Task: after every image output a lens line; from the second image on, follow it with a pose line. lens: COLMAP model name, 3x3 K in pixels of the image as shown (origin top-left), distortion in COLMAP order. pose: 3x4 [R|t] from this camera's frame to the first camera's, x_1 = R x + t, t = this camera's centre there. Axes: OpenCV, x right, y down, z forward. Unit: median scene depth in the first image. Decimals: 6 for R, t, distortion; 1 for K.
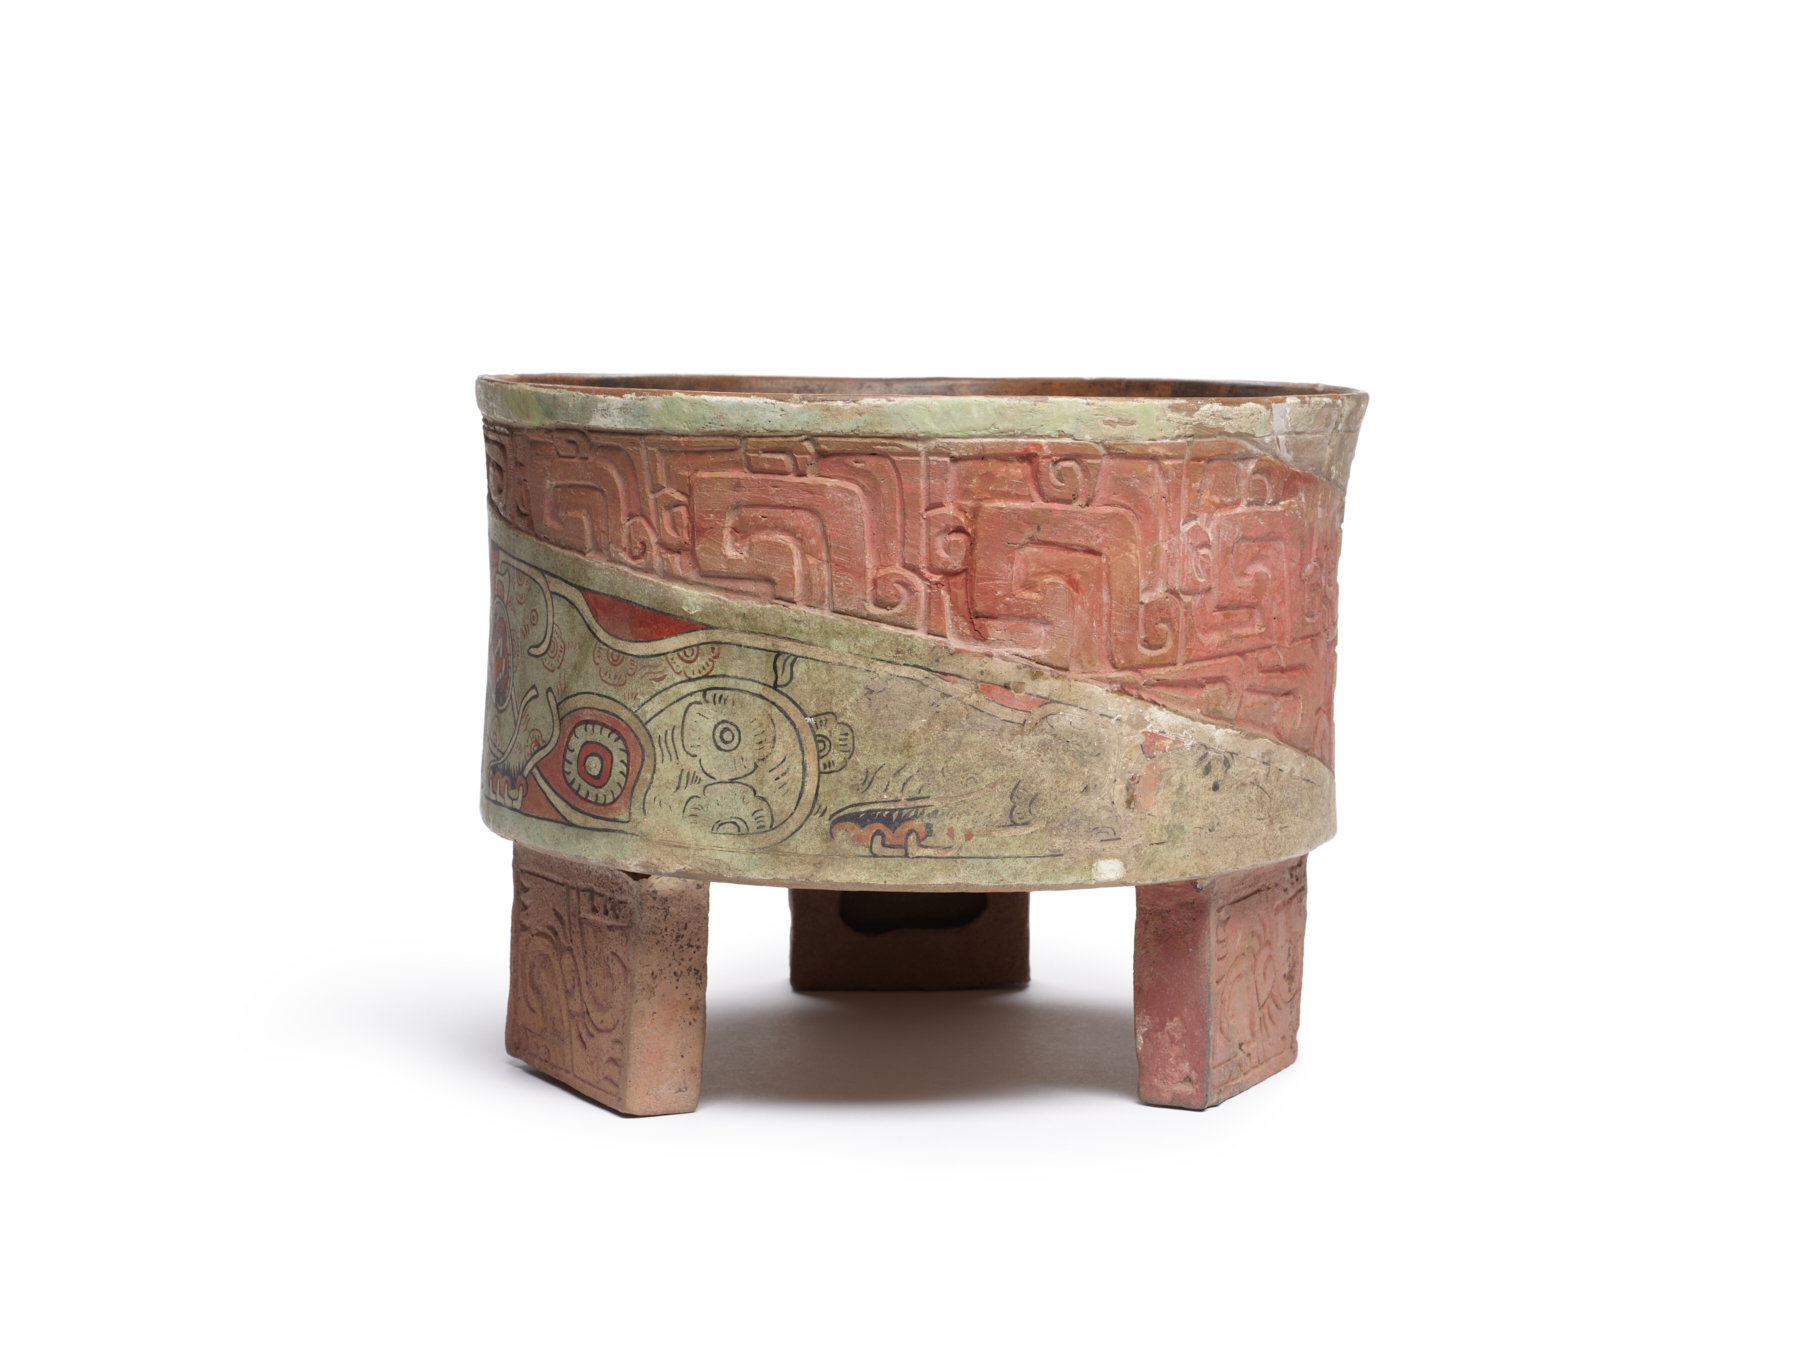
lens RADIAL K [[3983.5, 0, 900.0], [0, 3983.5, 675.0], [0, 0, 1]] dist [-0.102120, -0.092078]
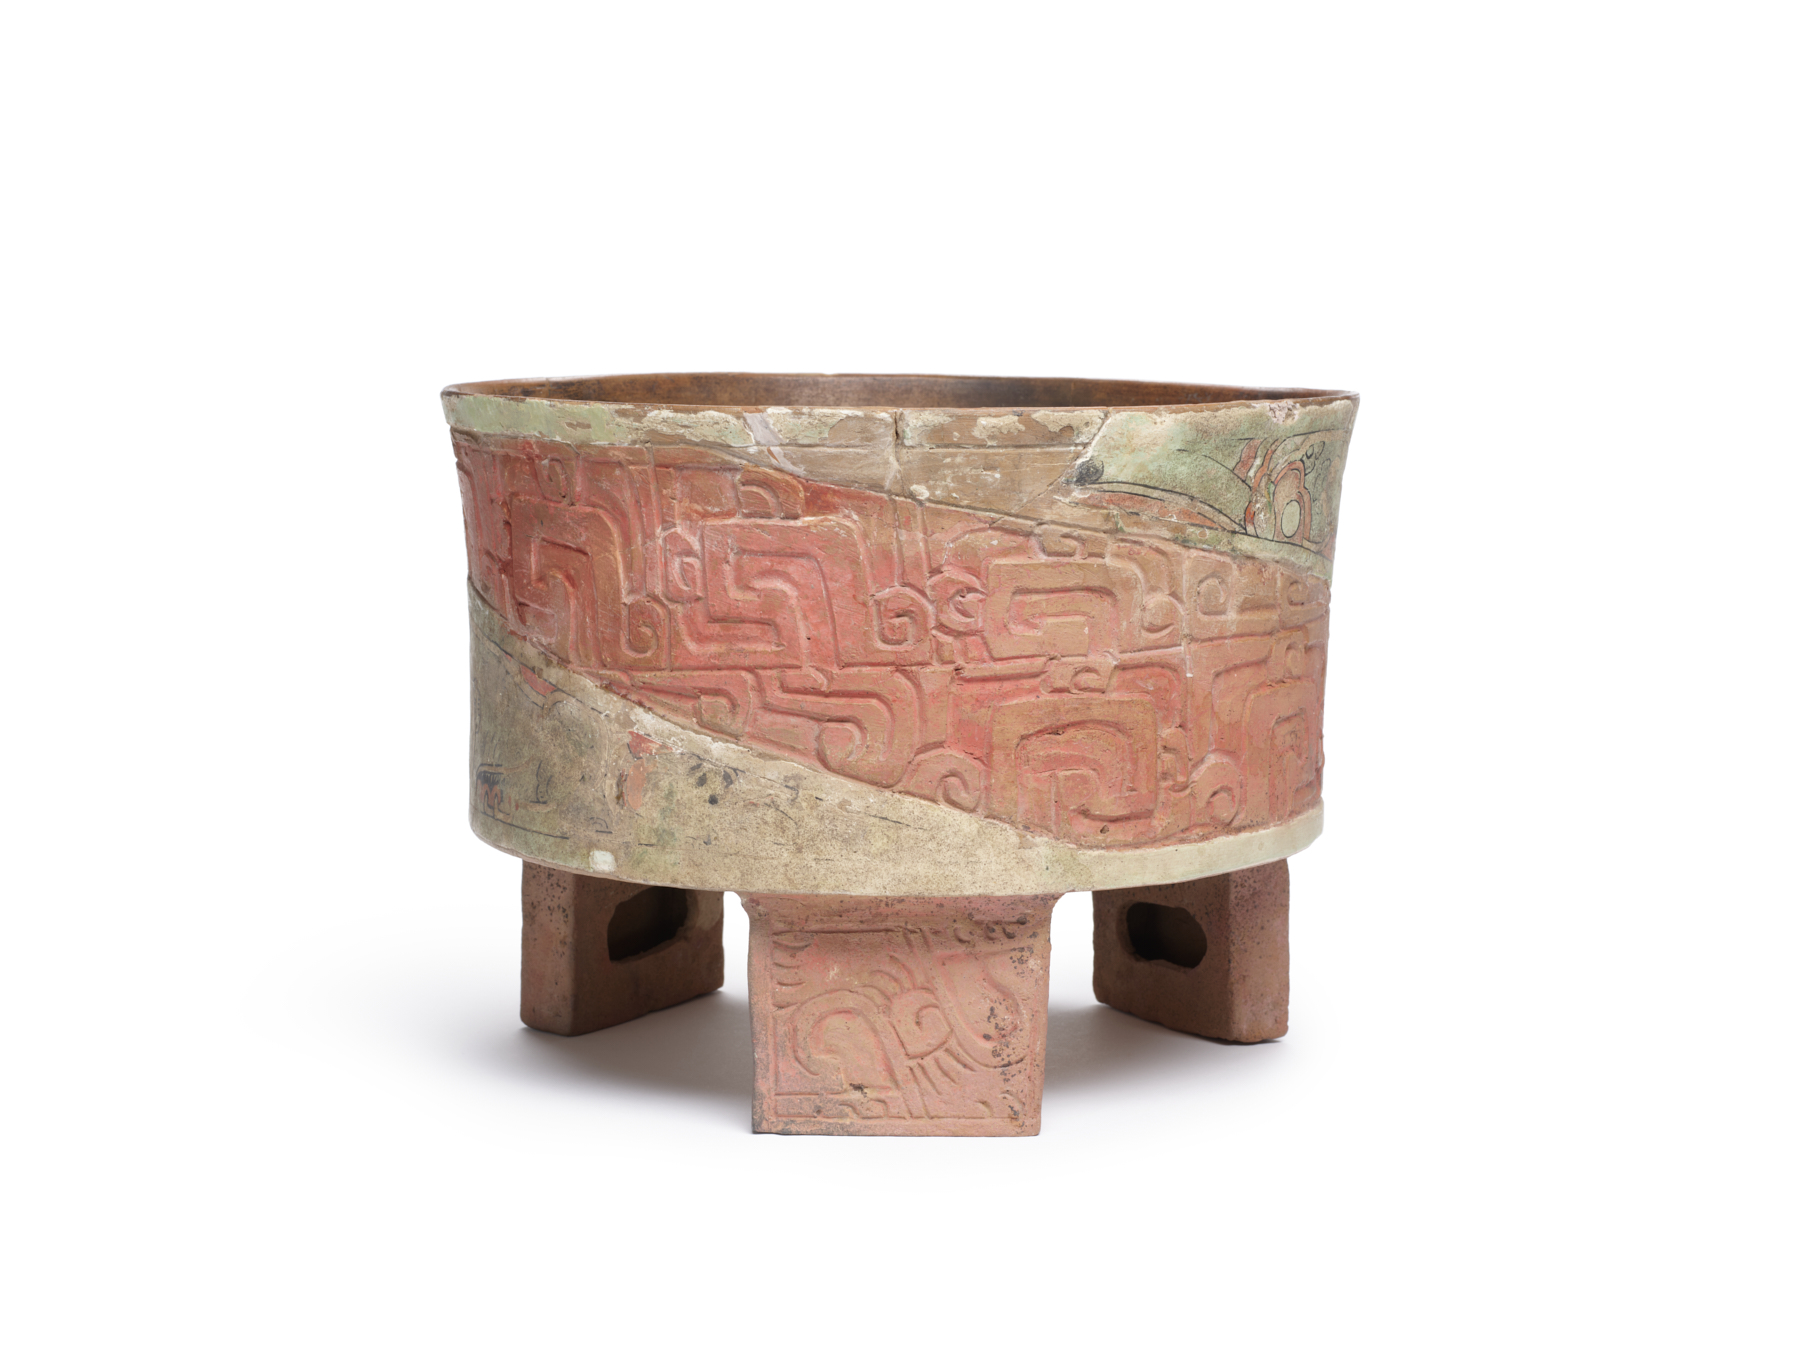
lens RADIAL K [[3983.5, 0, 900.0], [0, 3983.5, 675.0], [0, 0, 1]] dist [-0.102120, -0.092078]
pose [[0.342843, 0.094631, -0.934614, 1.108800], [-0.086846, 0.993845, 0.068771, -0.081496], [0.935370, 0.057590, 0.348951, 0.763373]]
